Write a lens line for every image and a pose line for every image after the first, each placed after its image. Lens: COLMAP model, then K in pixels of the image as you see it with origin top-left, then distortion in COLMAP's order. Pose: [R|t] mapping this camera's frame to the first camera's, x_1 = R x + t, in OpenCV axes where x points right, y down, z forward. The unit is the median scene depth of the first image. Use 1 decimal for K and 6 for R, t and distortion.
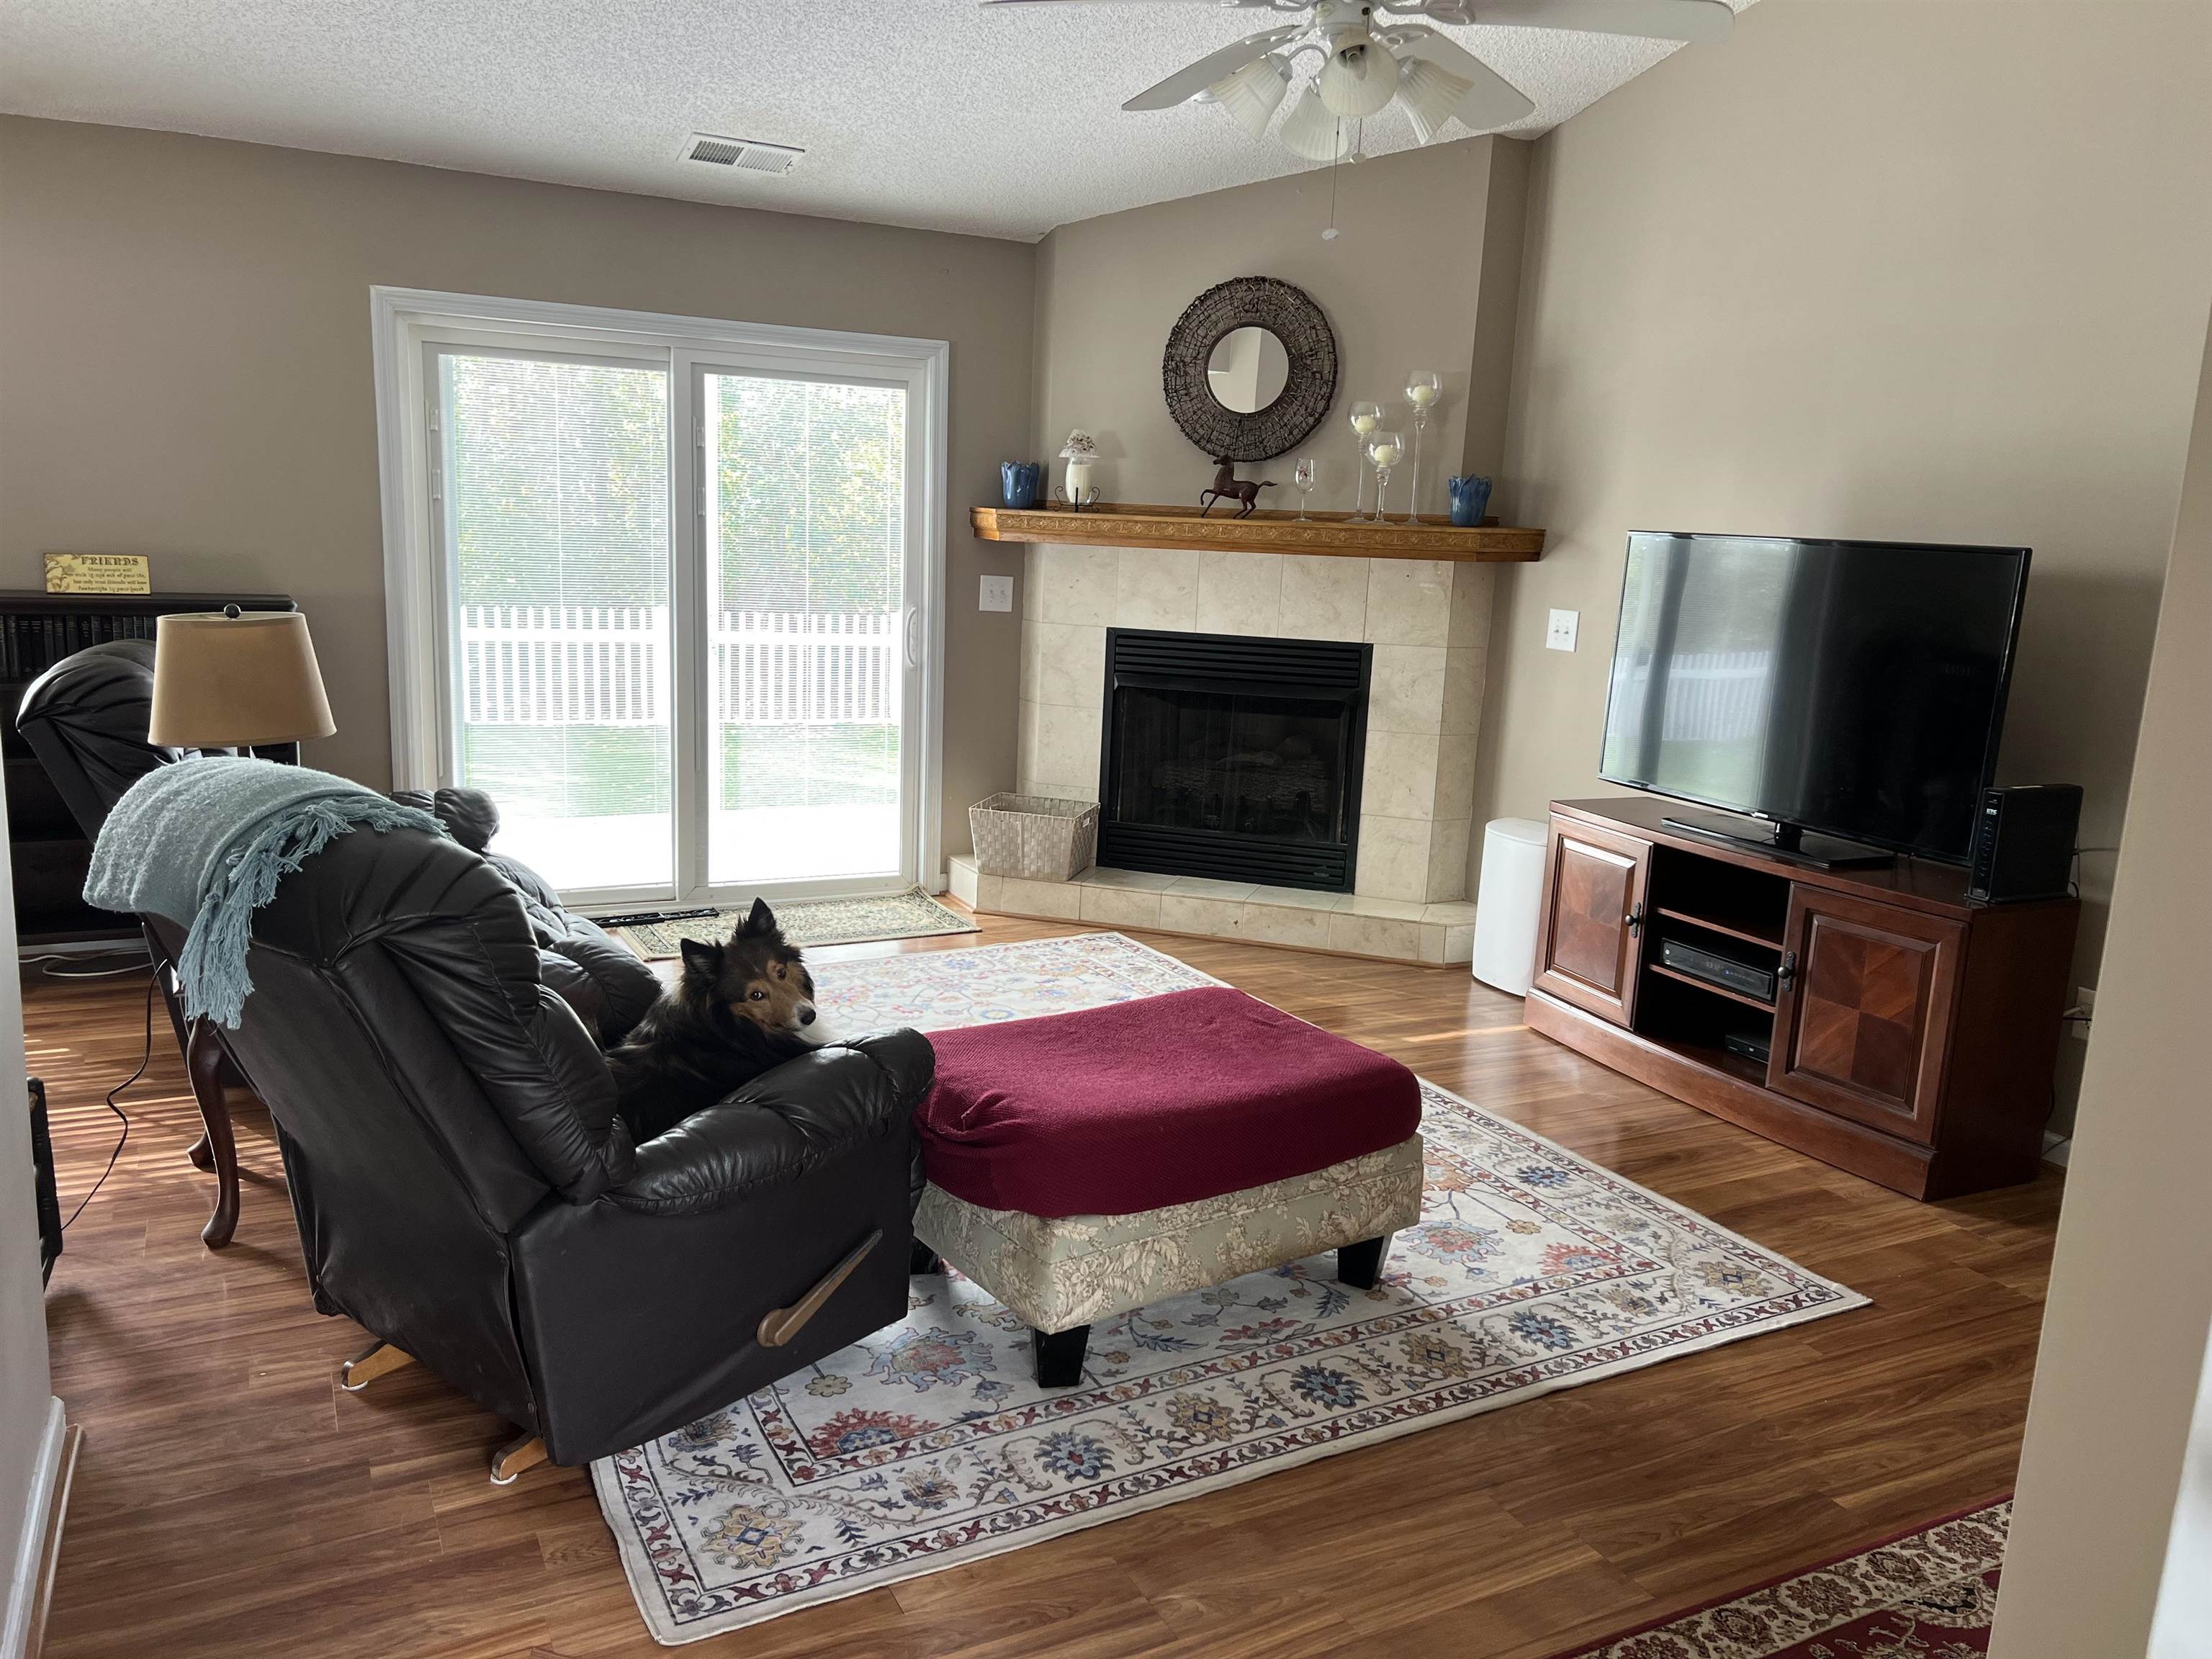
lens RADIAL K [[1638.2, 0, 1090.2], [0, 1638.2, 853.4], [0, 0, 1]] dist [0.095963, -0.114725]
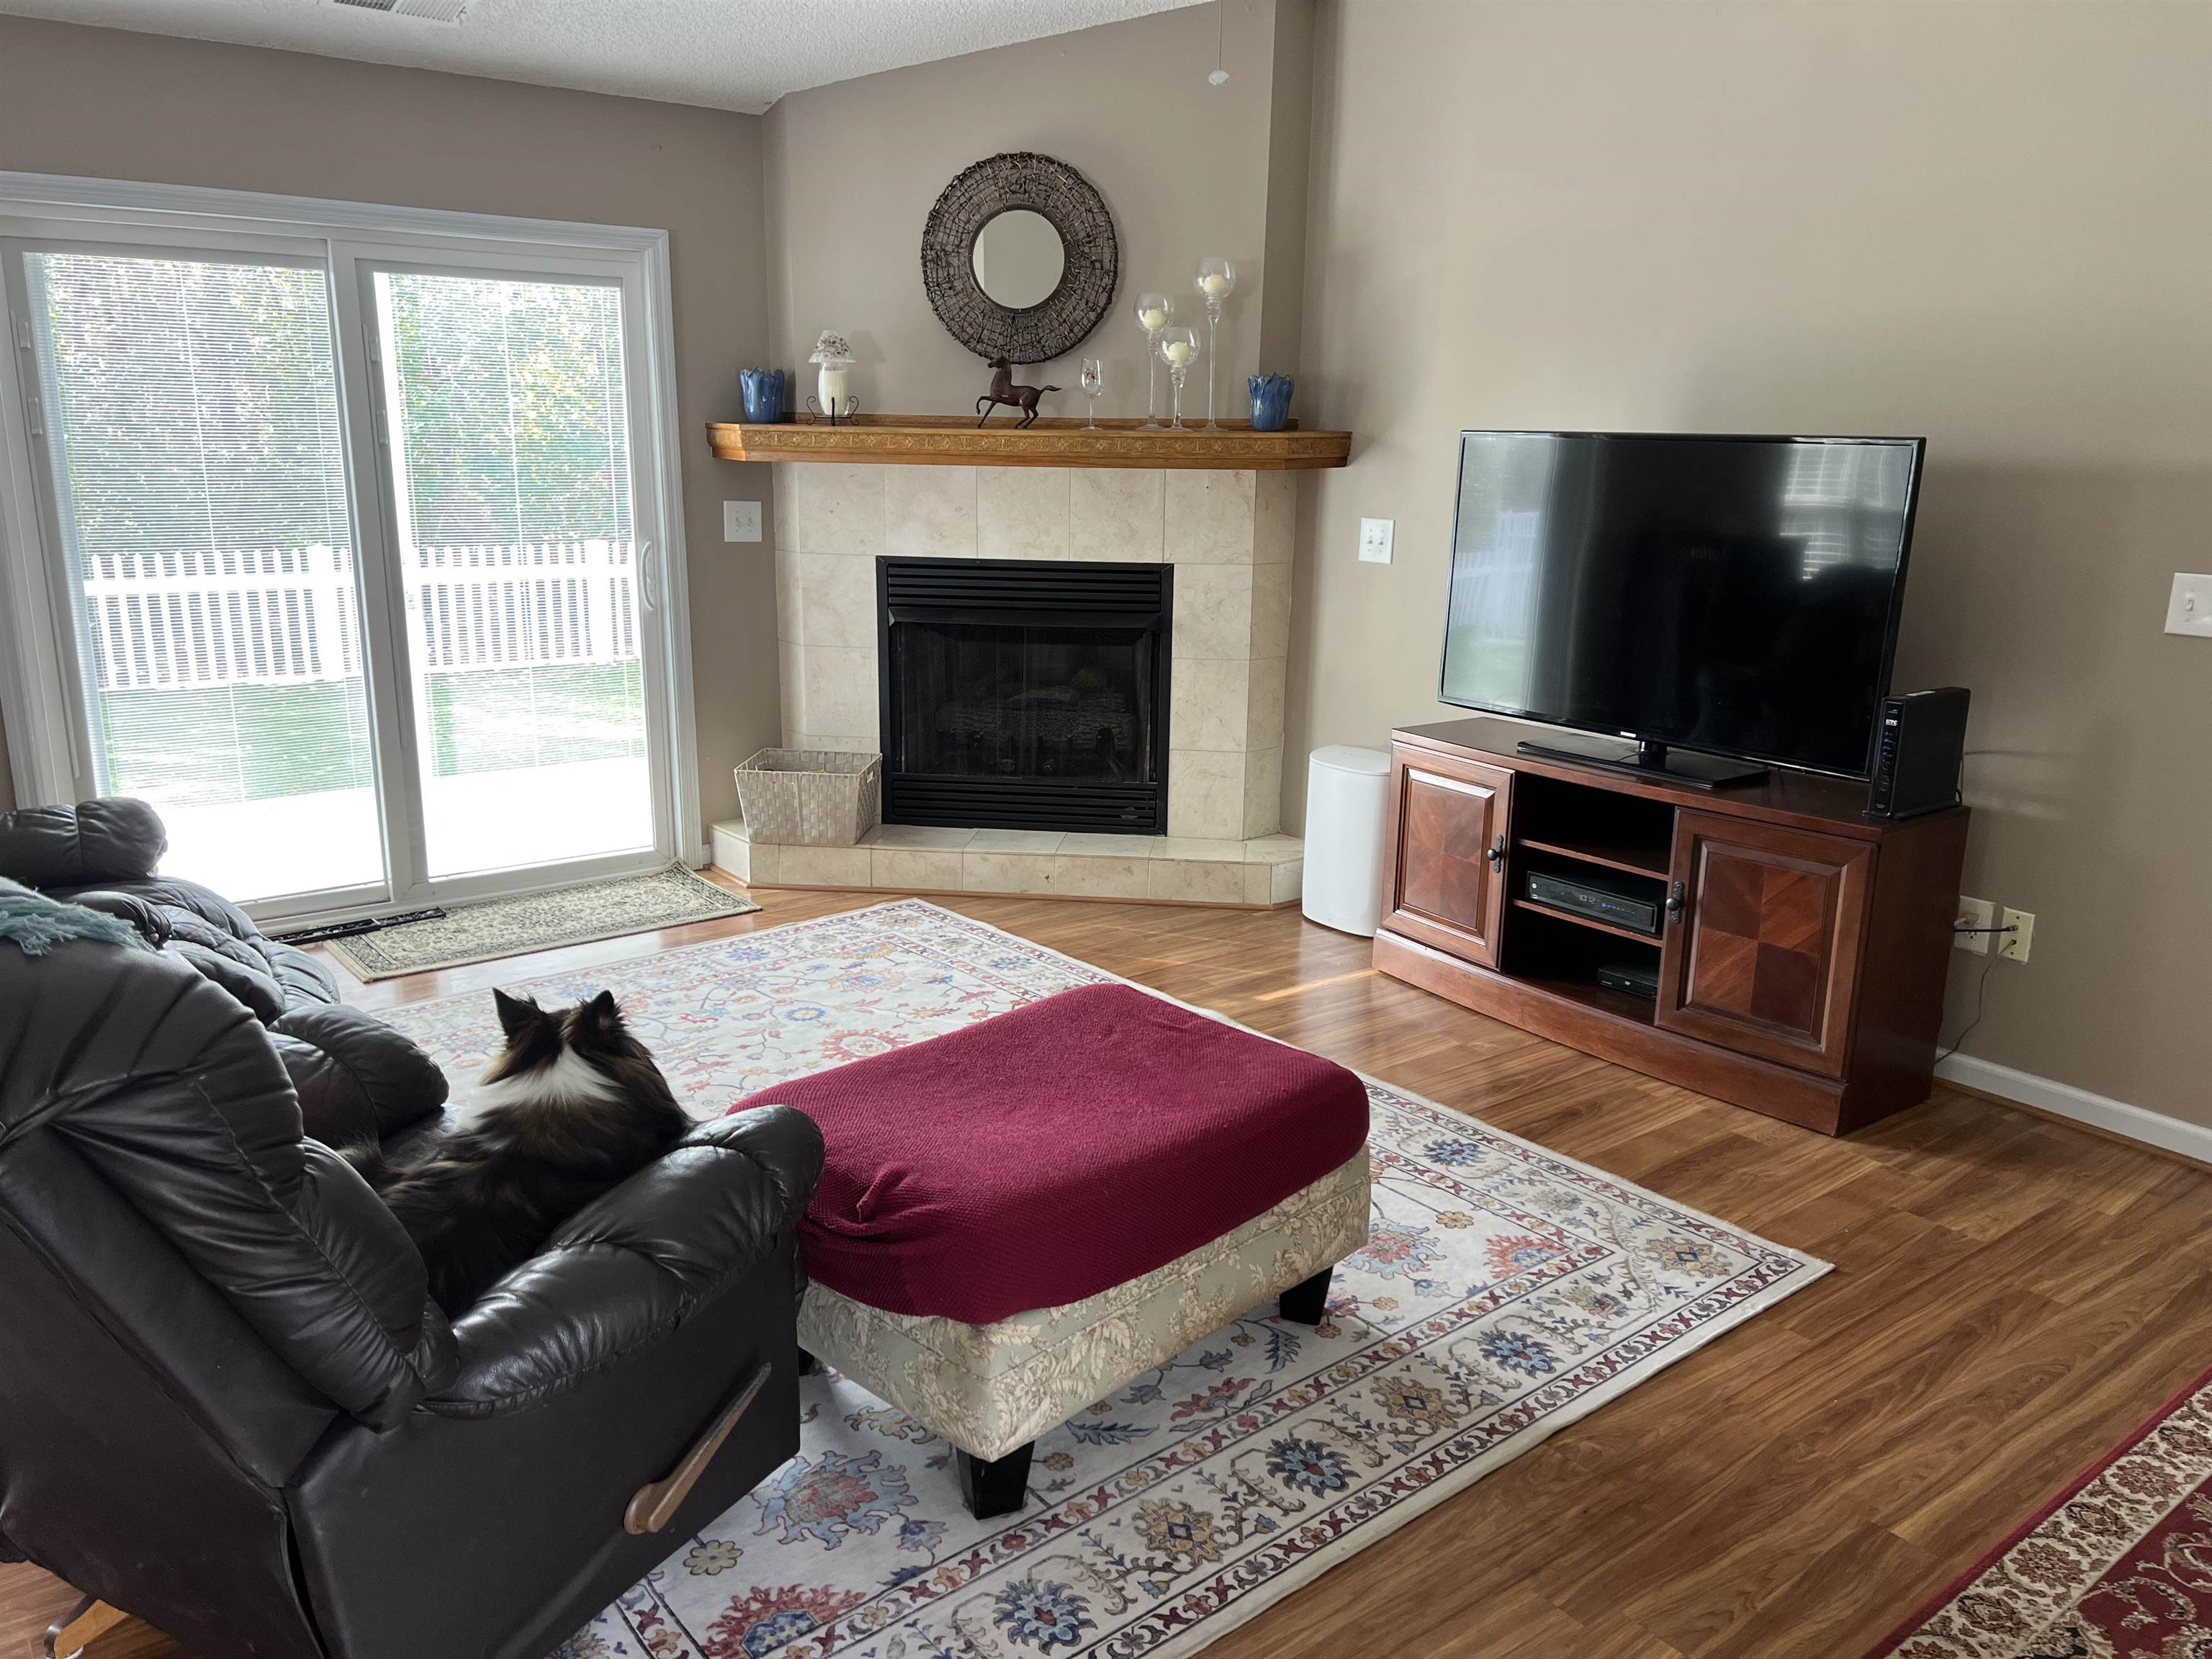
lens RADIAL K [[1652.4, 0, 1090.2], [0, 1652.4, 853.4], [0, 0, 1]] dist [0.058017, -0.058039]
pose [[0.982189, -0.075620, 0.172007, -0.063911], [0.066372, 0.996055, 0.058901, -0.034024], [-0.175782, -0.046436, 0.983333, 0.136963]]
